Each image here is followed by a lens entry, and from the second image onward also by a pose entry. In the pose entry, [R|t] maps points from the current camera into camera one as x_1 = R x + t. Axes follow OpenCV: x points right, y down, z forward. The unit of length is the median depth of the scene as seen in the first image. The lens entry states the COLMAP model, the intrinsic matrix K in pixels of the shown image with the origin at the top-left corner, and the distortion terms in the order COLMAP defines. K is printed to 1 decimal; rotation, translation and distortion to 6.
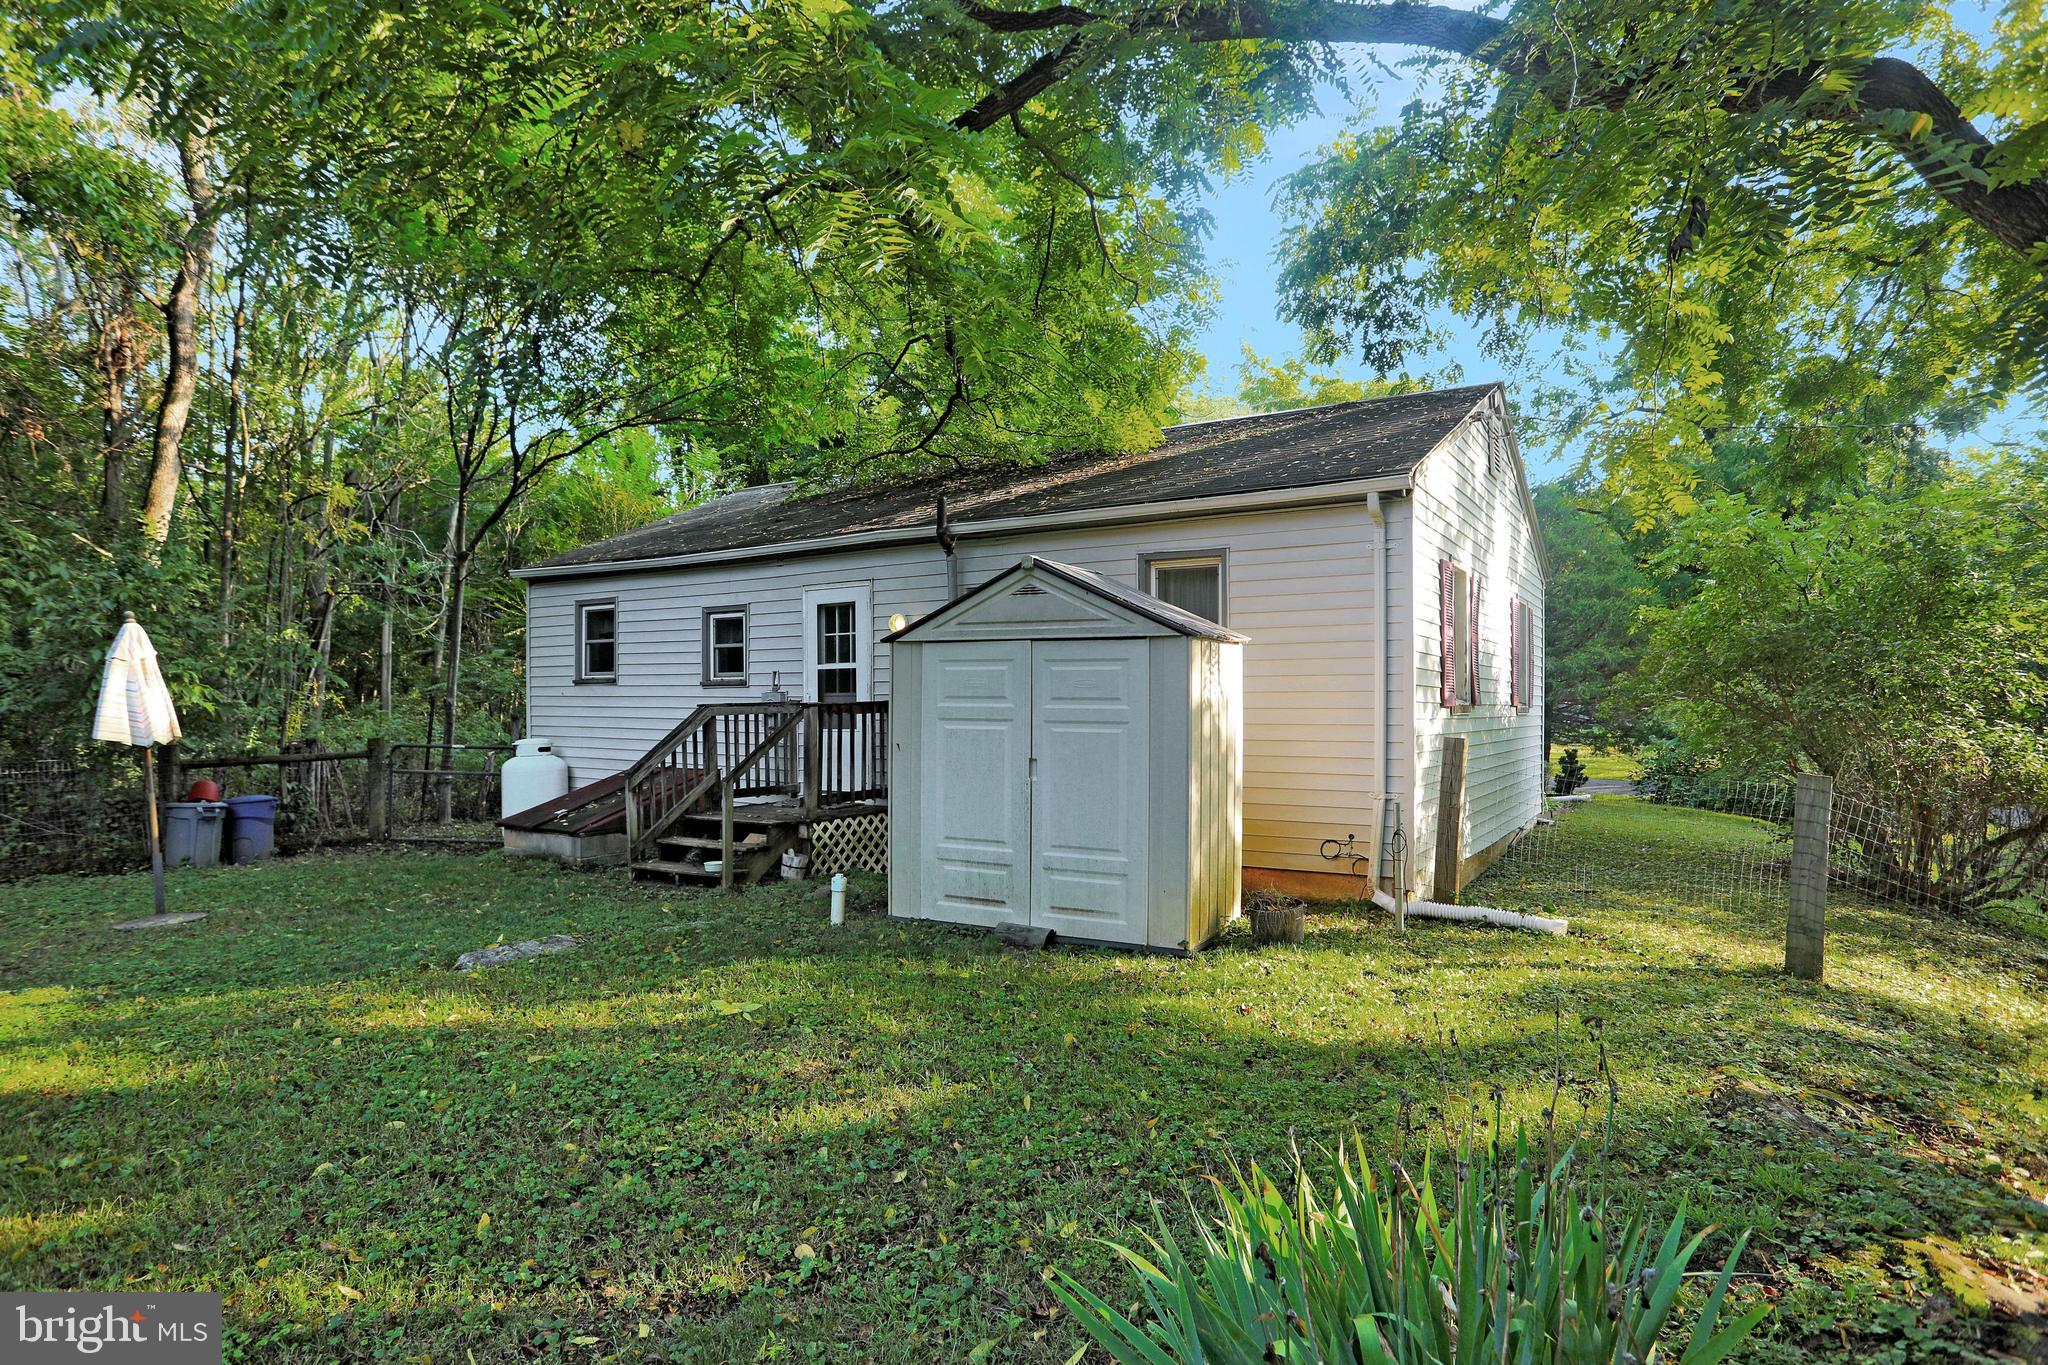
lens RADIAL K [[1039.2, 0, 1019.5], [0, 1039.2, 685.9], [0, 0, 1]] dist [0.002488, 0.000048]
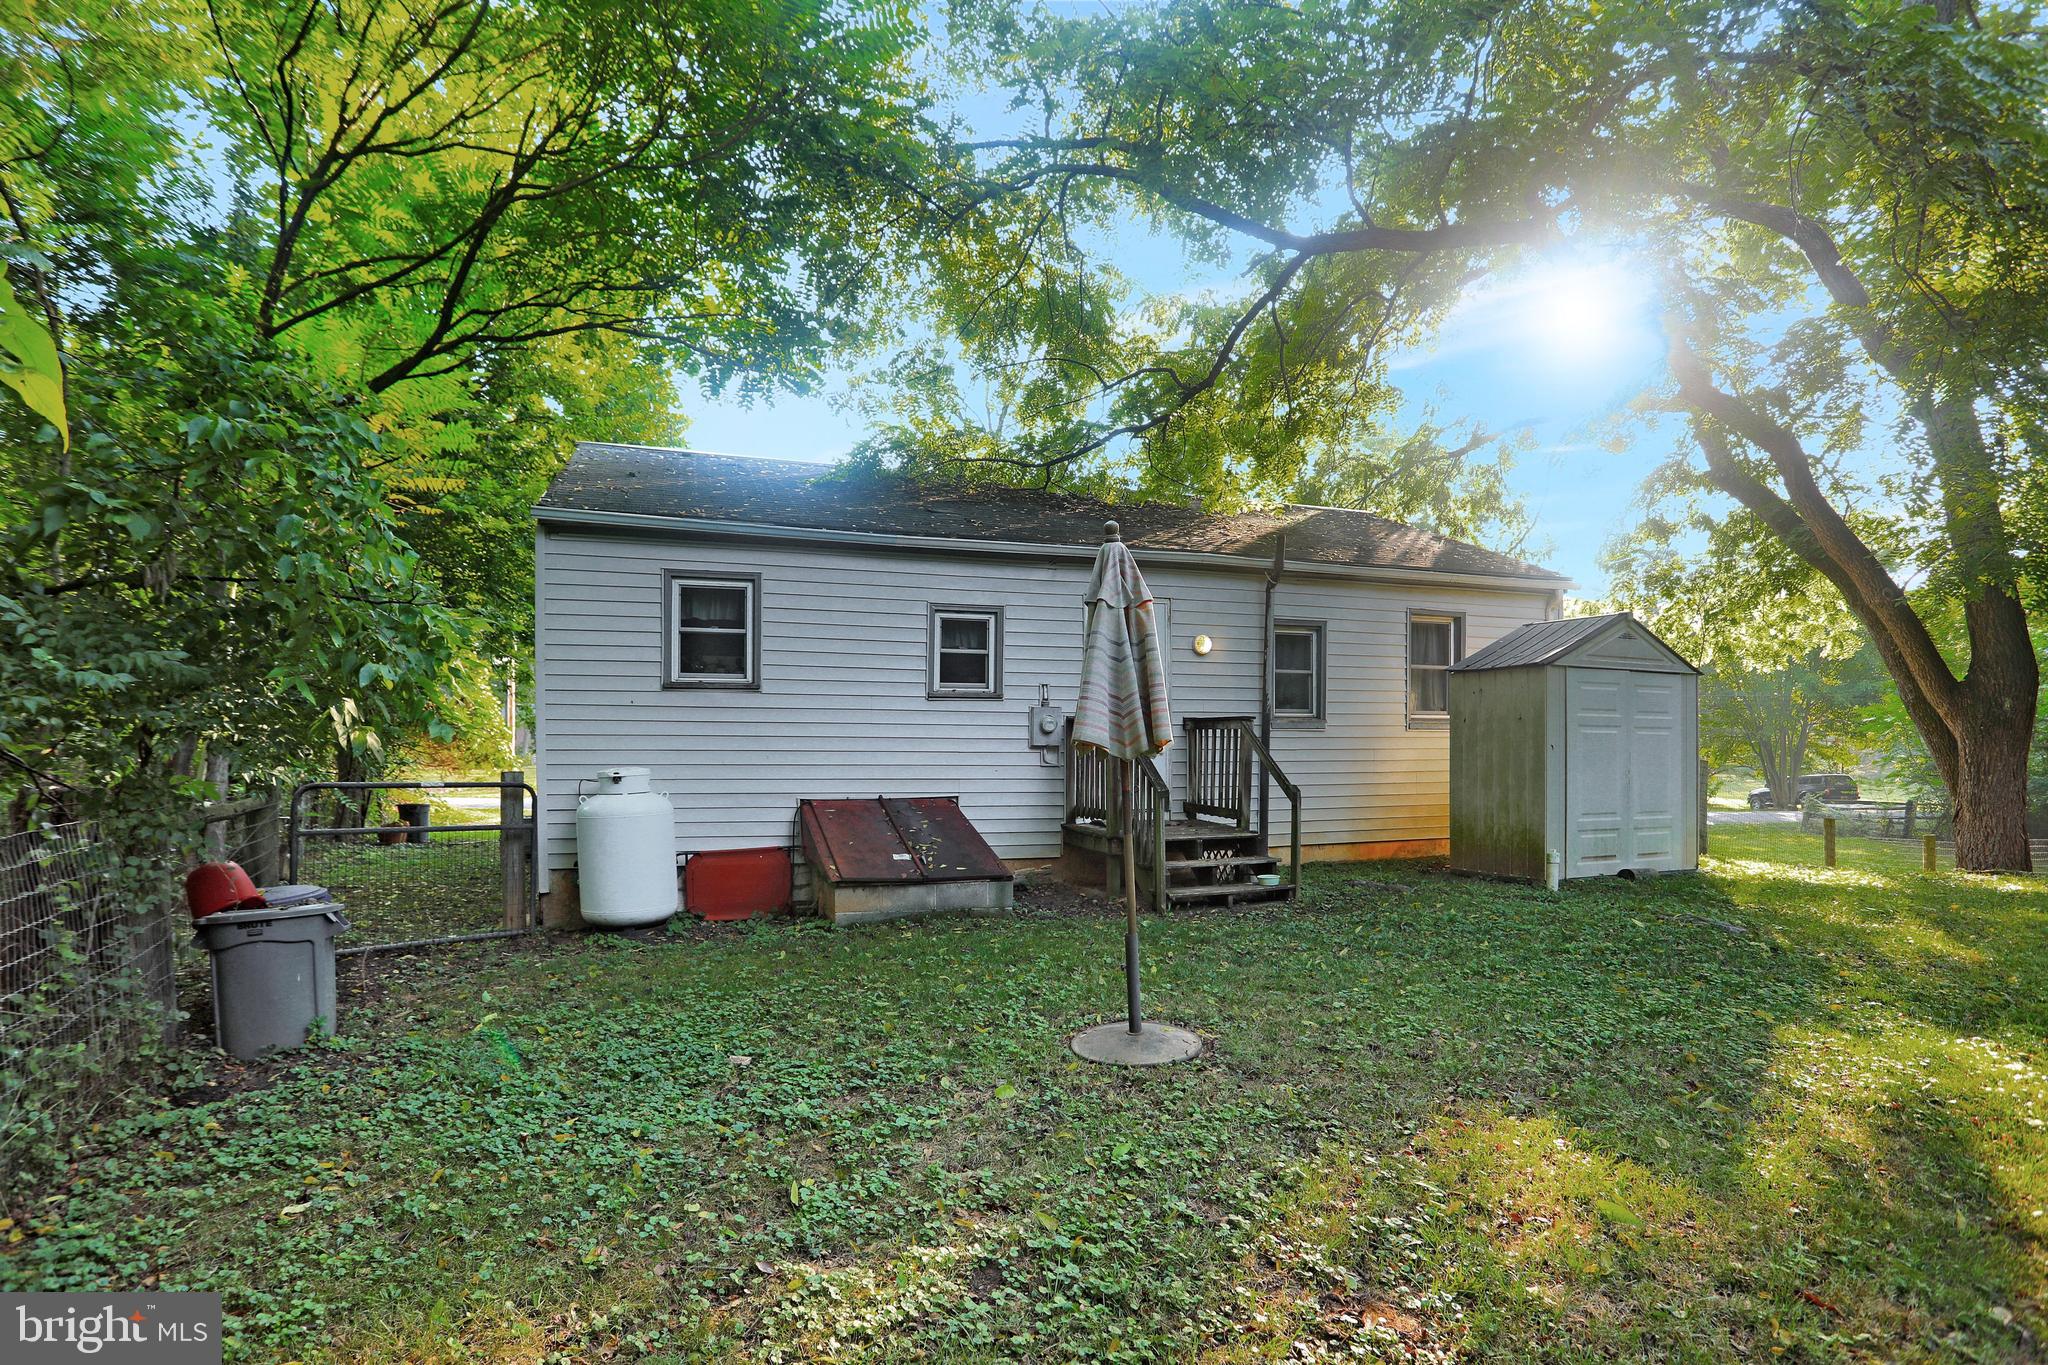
lens RADIAL K [[987.3, 0, 1037.6], [0, 987.3, 738.2], [0, 0, 1]] dist [-0.006313, 0.000138]
pose [[0.610799, -0.001403, 0.791784, -0.956784], [-0.011837, 0.999870, 0.010903, 0.024779], [-0.791697, -0.016032, 0.610703, 0.489803]]
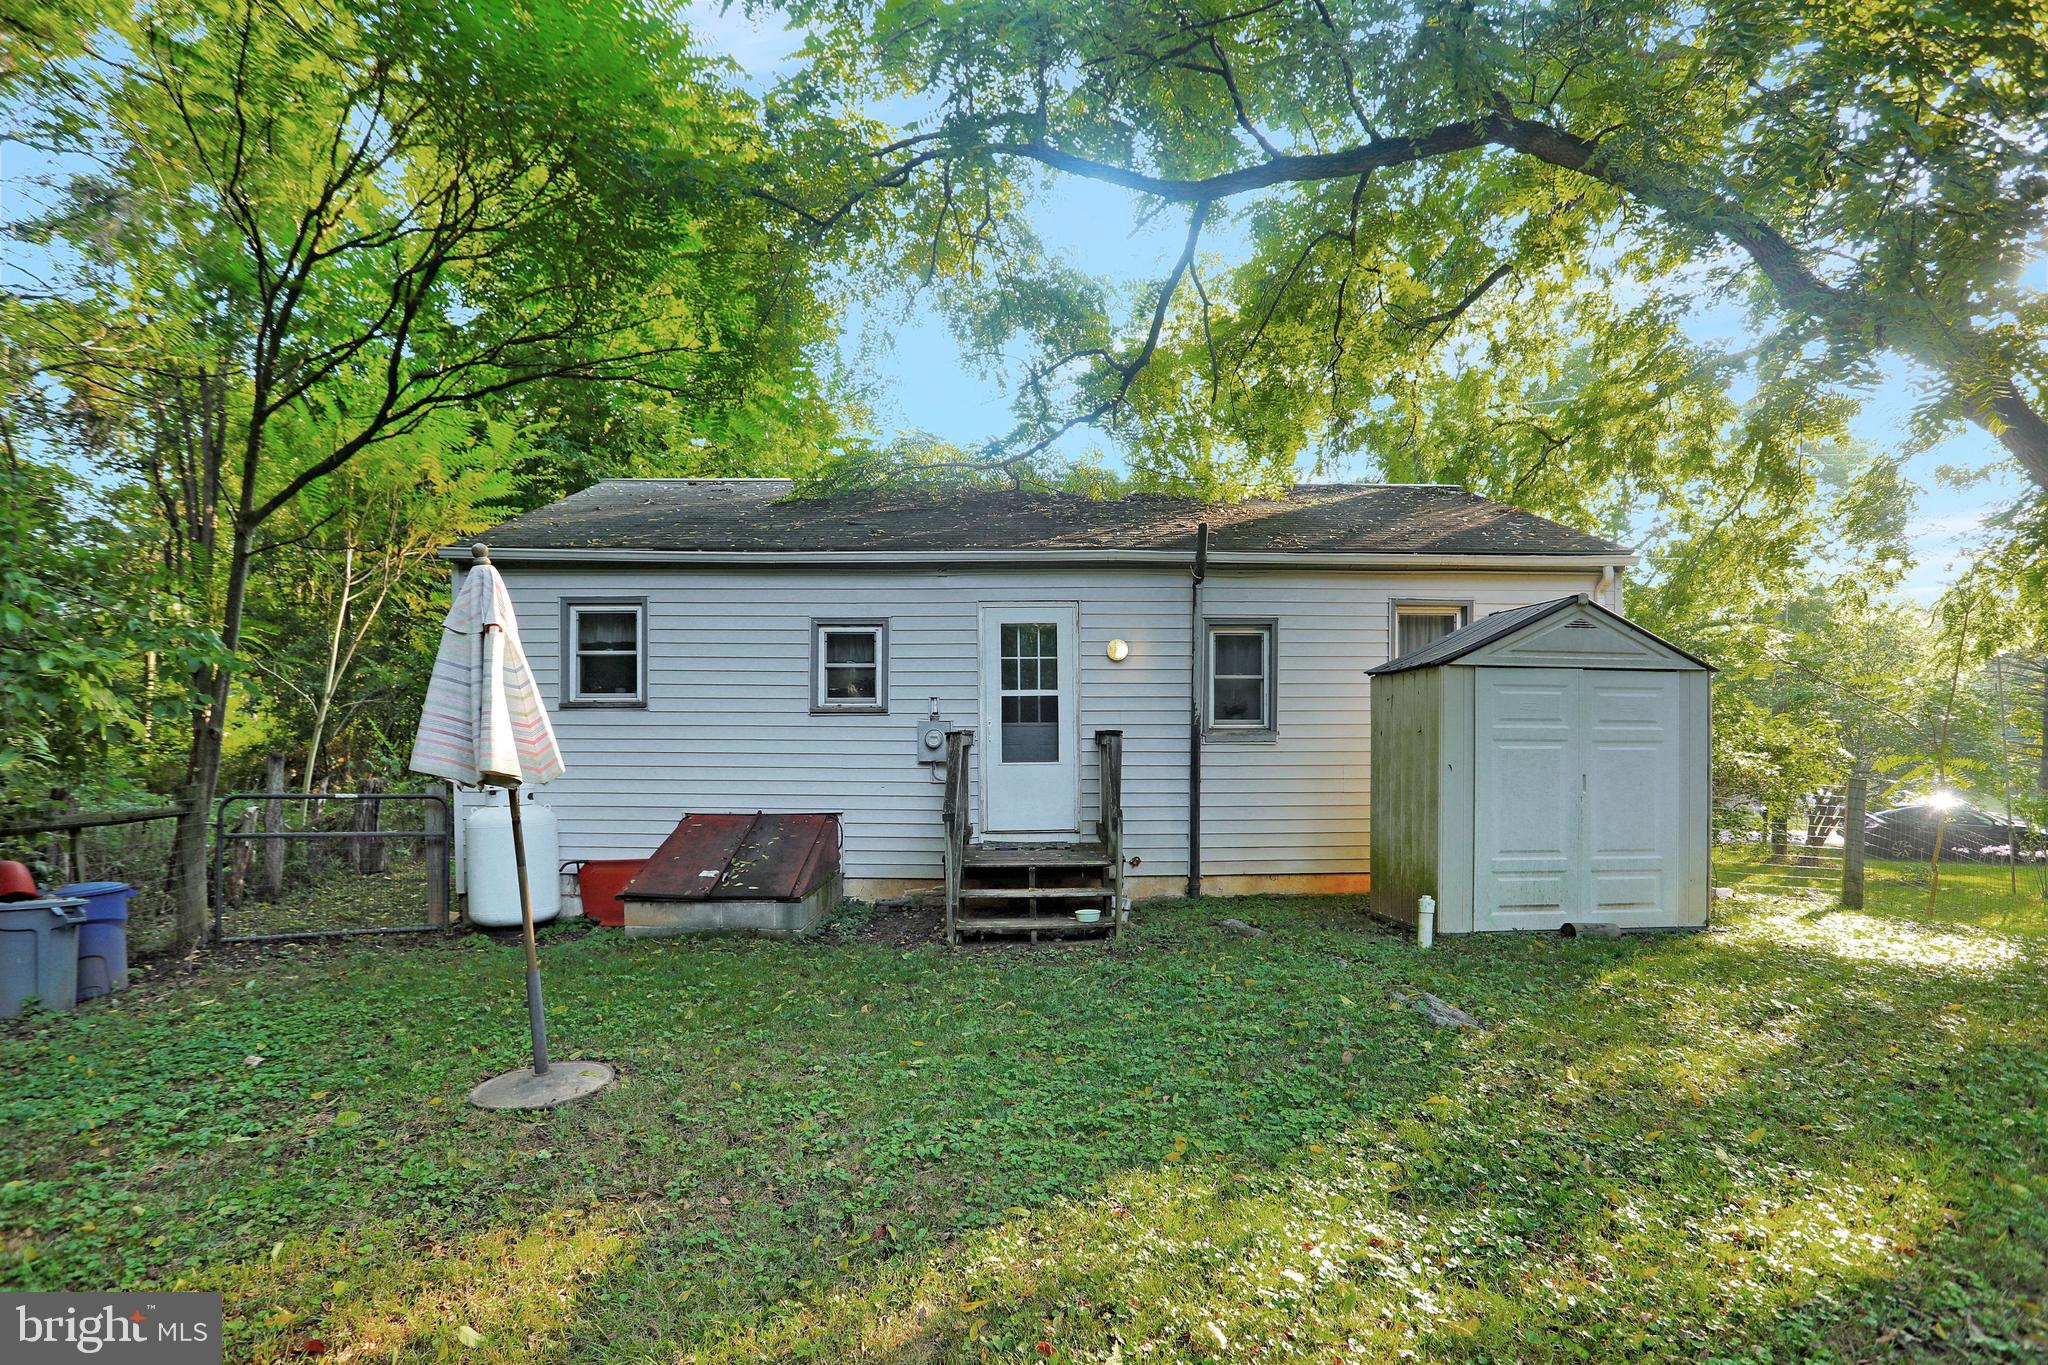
lens RADIAL K [[987.3, 0, 1055.0], [0, 987.3, 745.1], [0, 0, 1]] dist [-0.006313, 0.000138]
pose [[0.829475, 0.001098, 0.558542, -0.634036], [-0.006063, 0.999957, 0.007037, 0.020218], [-0.558510, -0.009224, 0.829446, 0.265585]]
